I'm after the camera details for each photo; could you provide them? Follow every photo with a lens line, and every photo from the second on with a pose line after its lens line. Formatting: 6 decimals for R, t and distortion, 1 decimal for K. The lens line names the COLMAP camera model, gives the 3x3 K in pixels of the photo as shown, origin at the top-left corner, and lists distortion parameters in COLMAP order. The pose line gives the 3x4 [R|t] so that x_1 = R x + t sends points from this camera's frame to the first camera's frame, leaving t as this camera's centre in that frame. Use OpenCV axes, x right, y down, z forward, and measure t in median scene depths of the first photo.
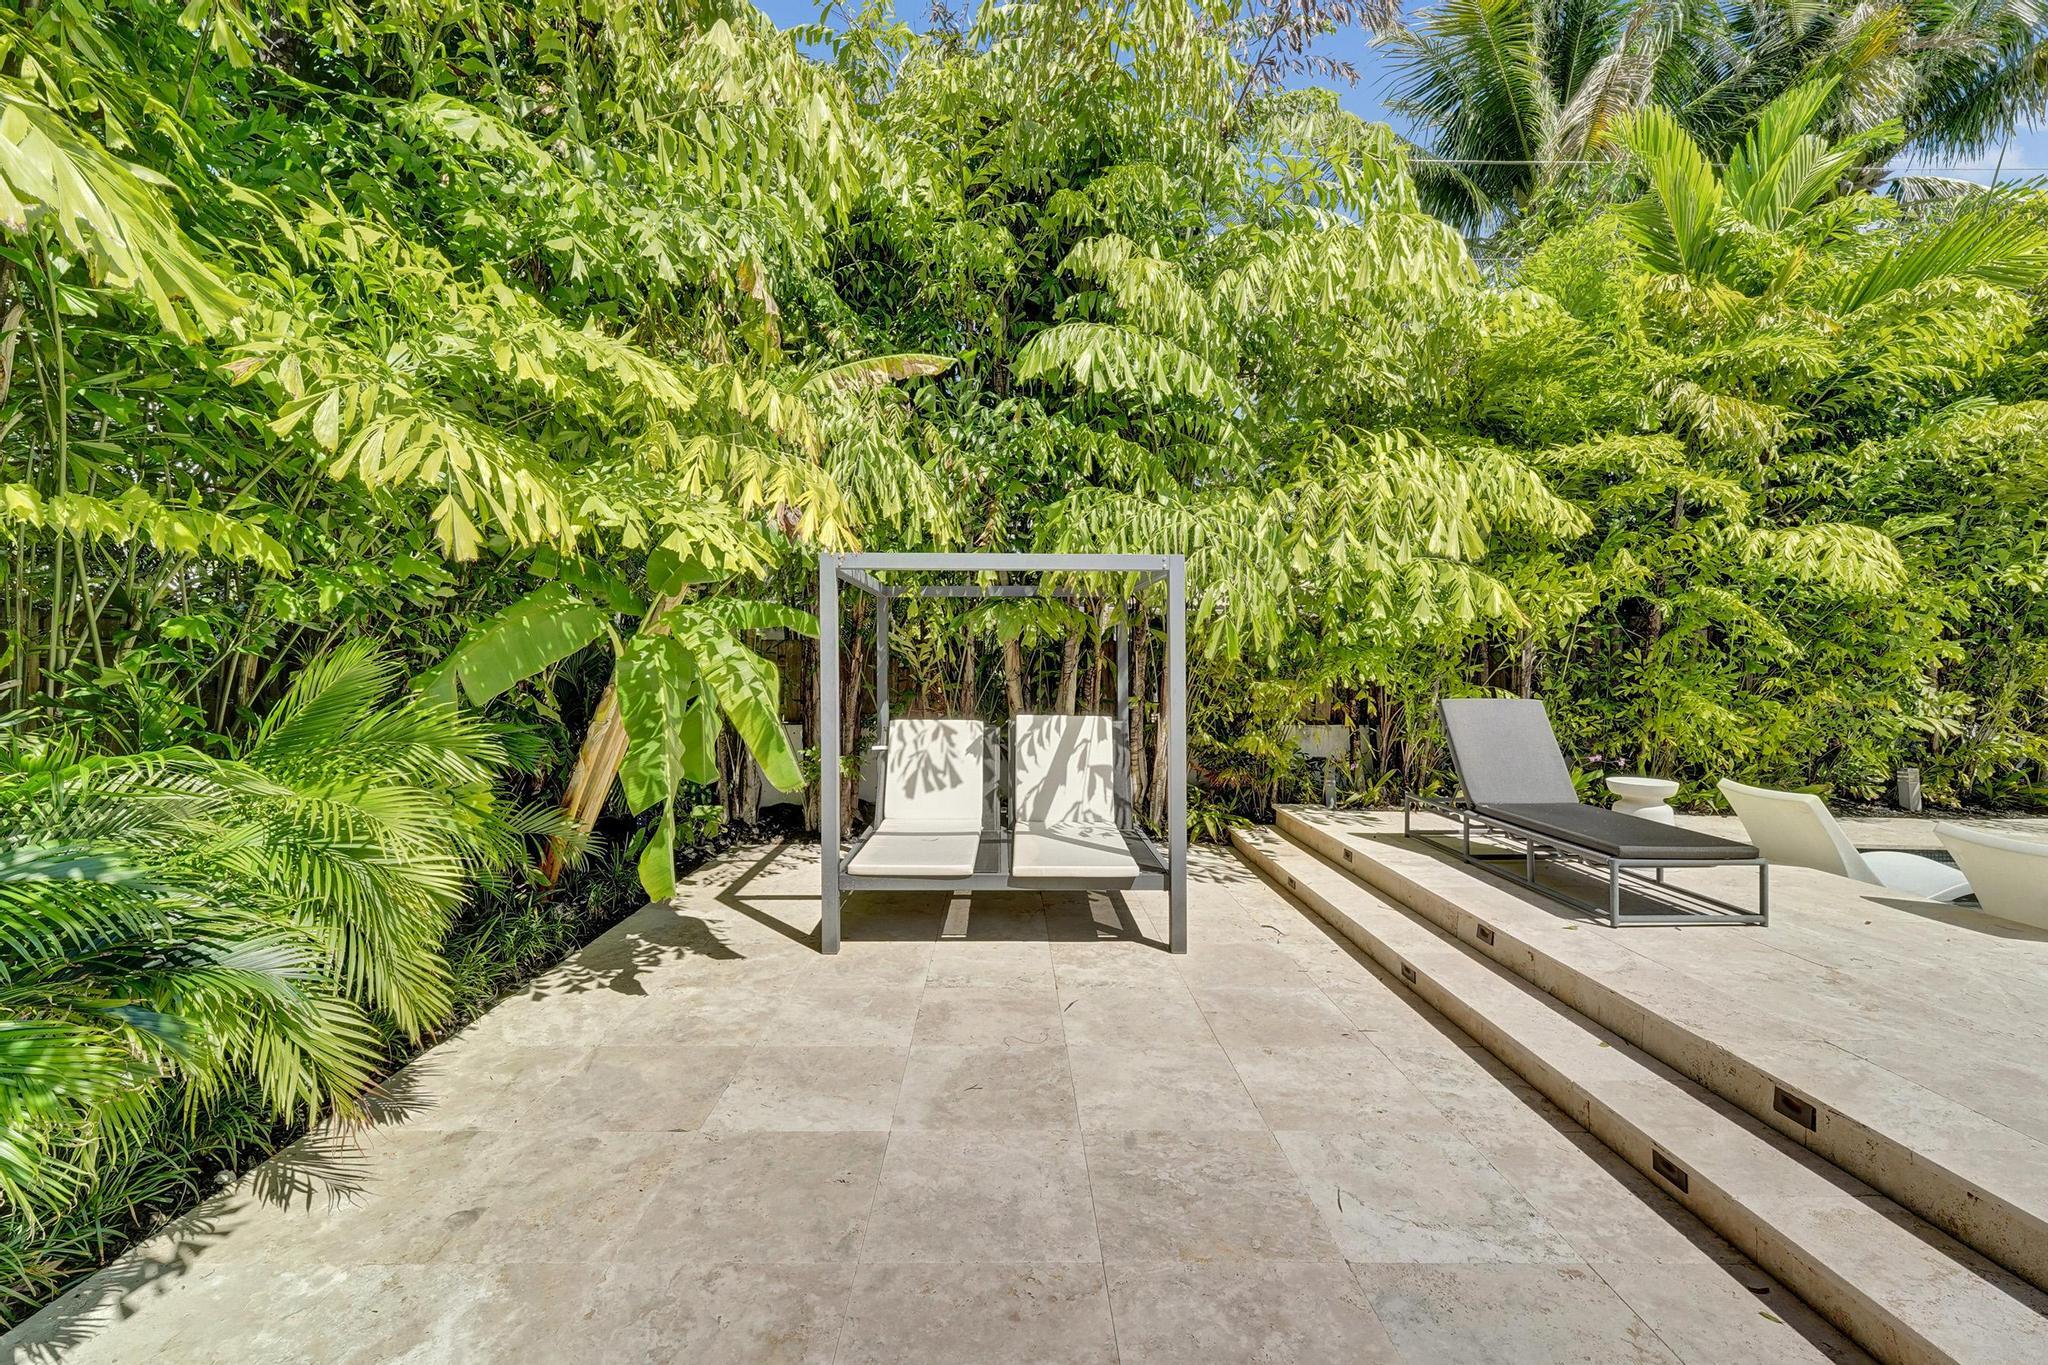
lens RADIAL K [[840.3, 0, 1021.7], [0, 840.3, 656.1], [0, 0, 1]] dist [0.000280, -0.000166]
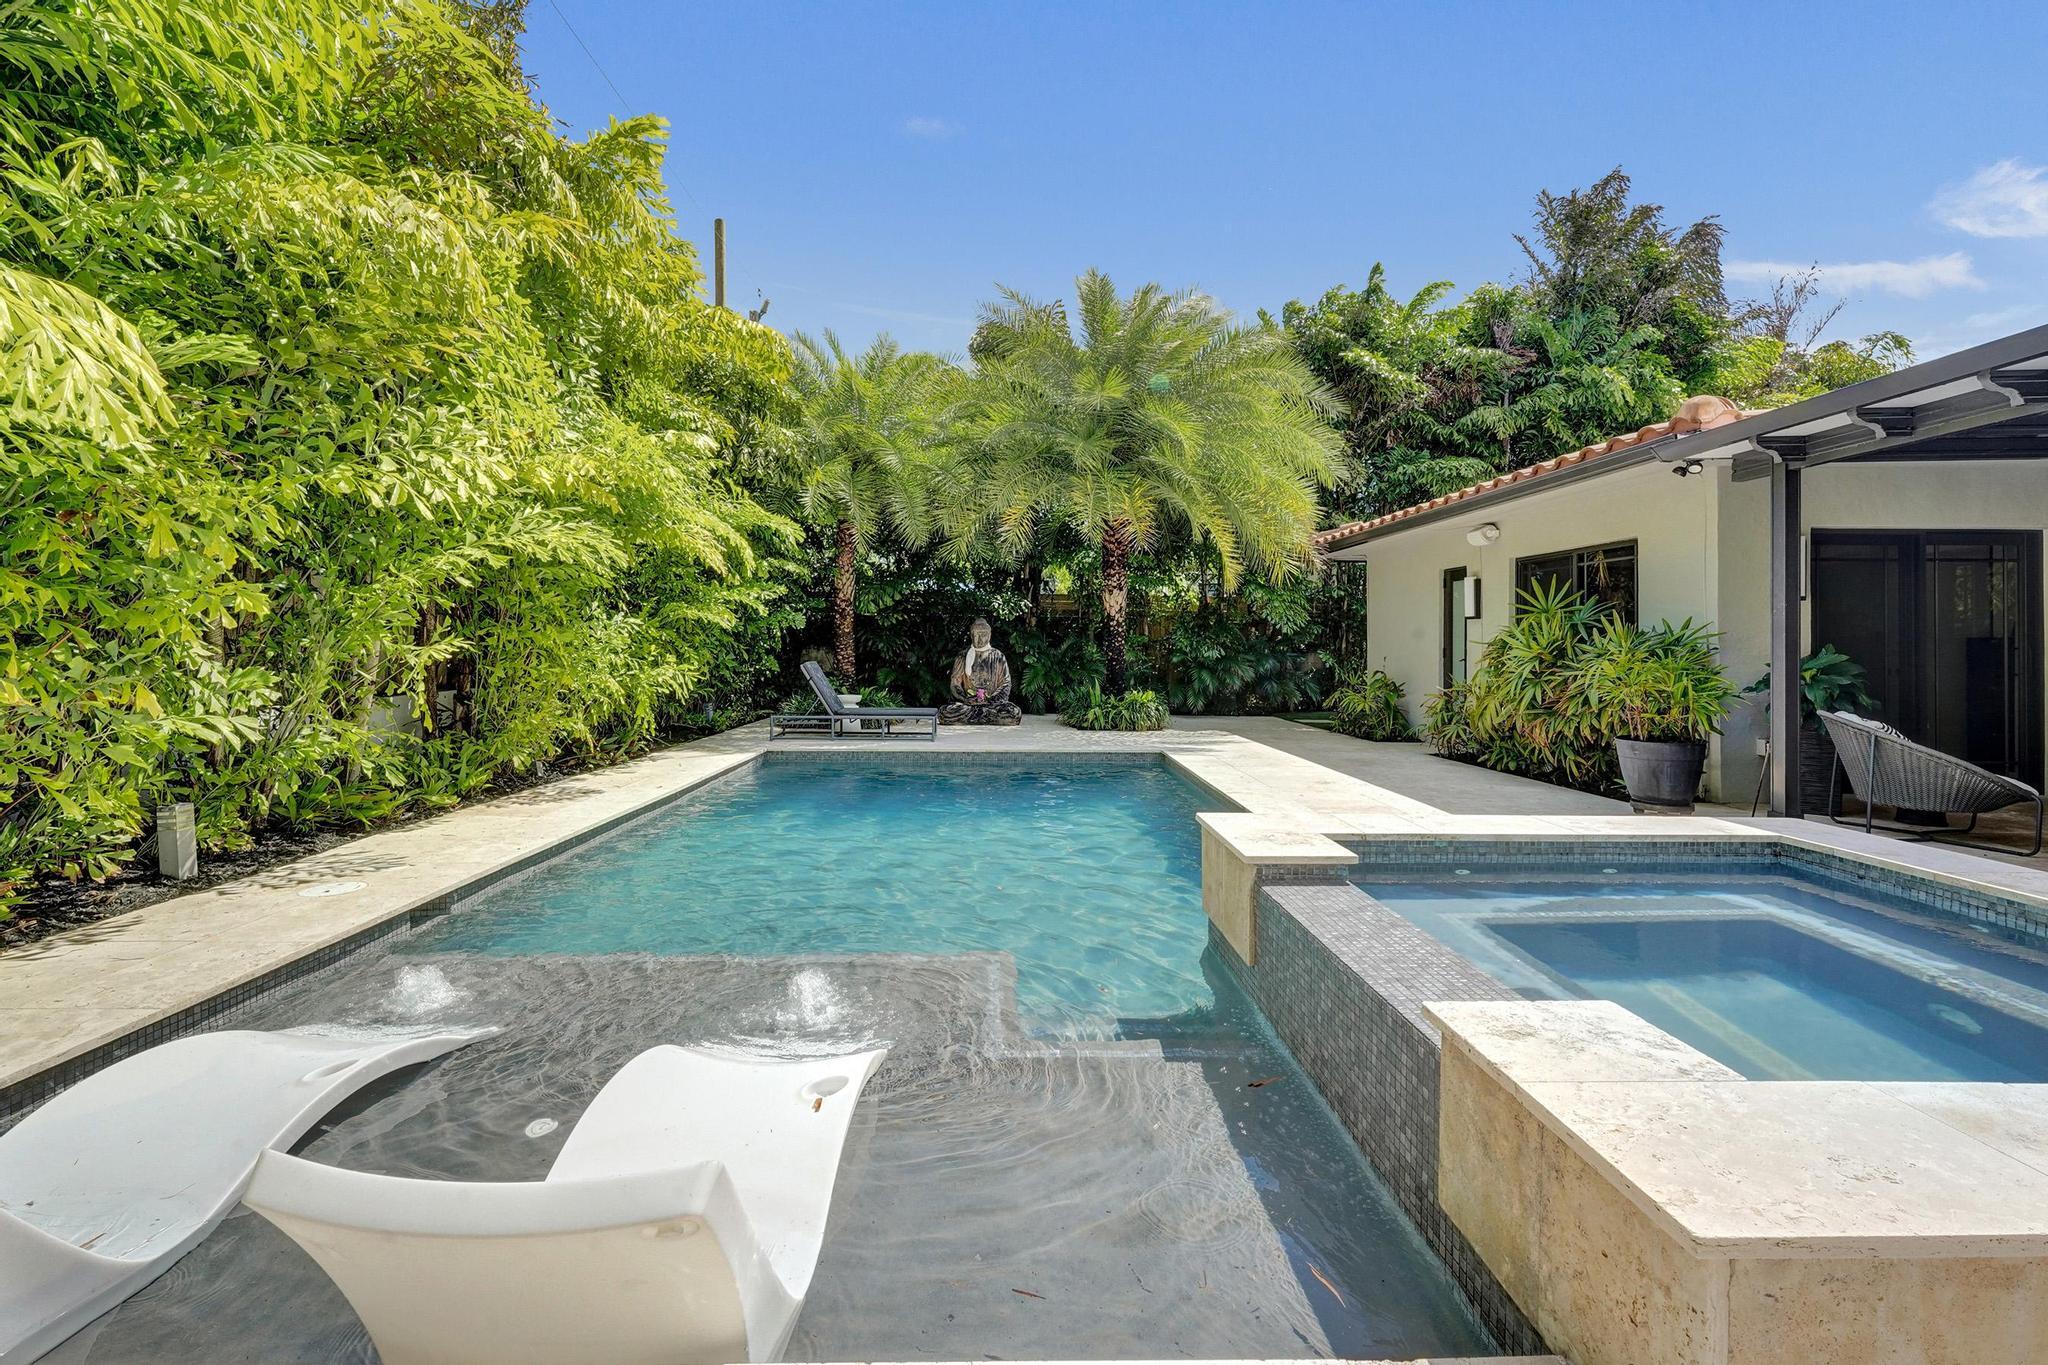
lens RADIAL K [[878.7, 0, 1023.1], [0, 878.7, 633.6], [0, 0, 1]] dist [0.012626, -0.000289]
pose [[-0.000631, -0.004459, 0.999990, 0.480634], [-0.012759, 0.999909, 0.004451, 0.007351], [-0.999918, -0.012756, -0.000688, 0.453948]]
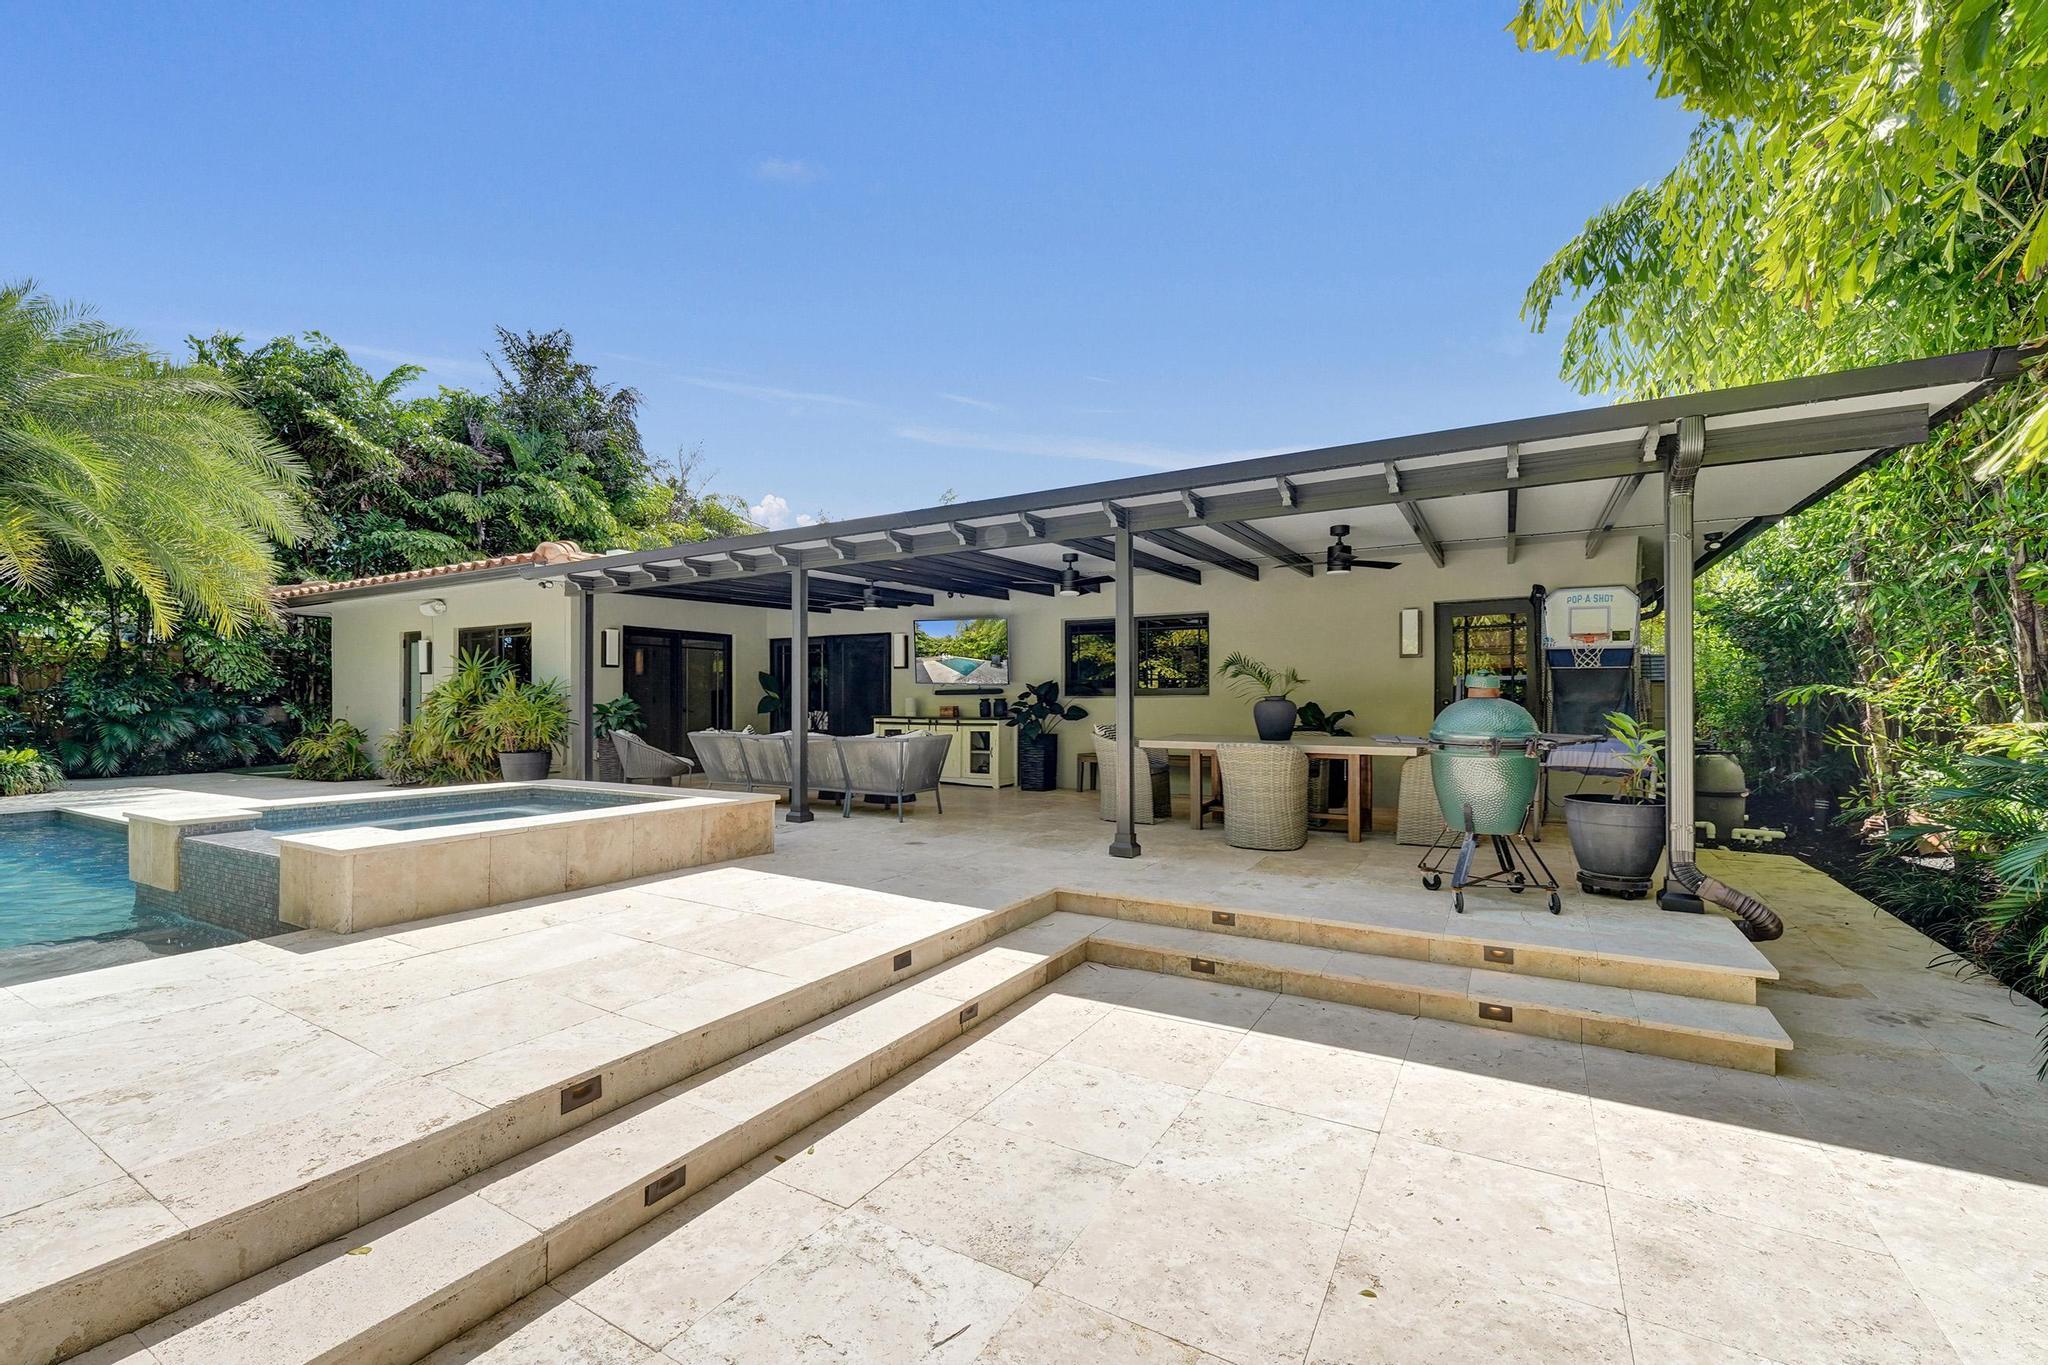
lens RADIAL K [[868.4, 0, 995.6], [0, 868.4, 694.3], [0, 0, 1]] dist [0.012586, -0.000277]
pose [[-0.837901, -0.010453, 0.545722, -0.036221], [-0.016181, 0.999853, -0.005693, 0.012848], [-0.545582, -0.013601, -0.837947, 0.576038]]
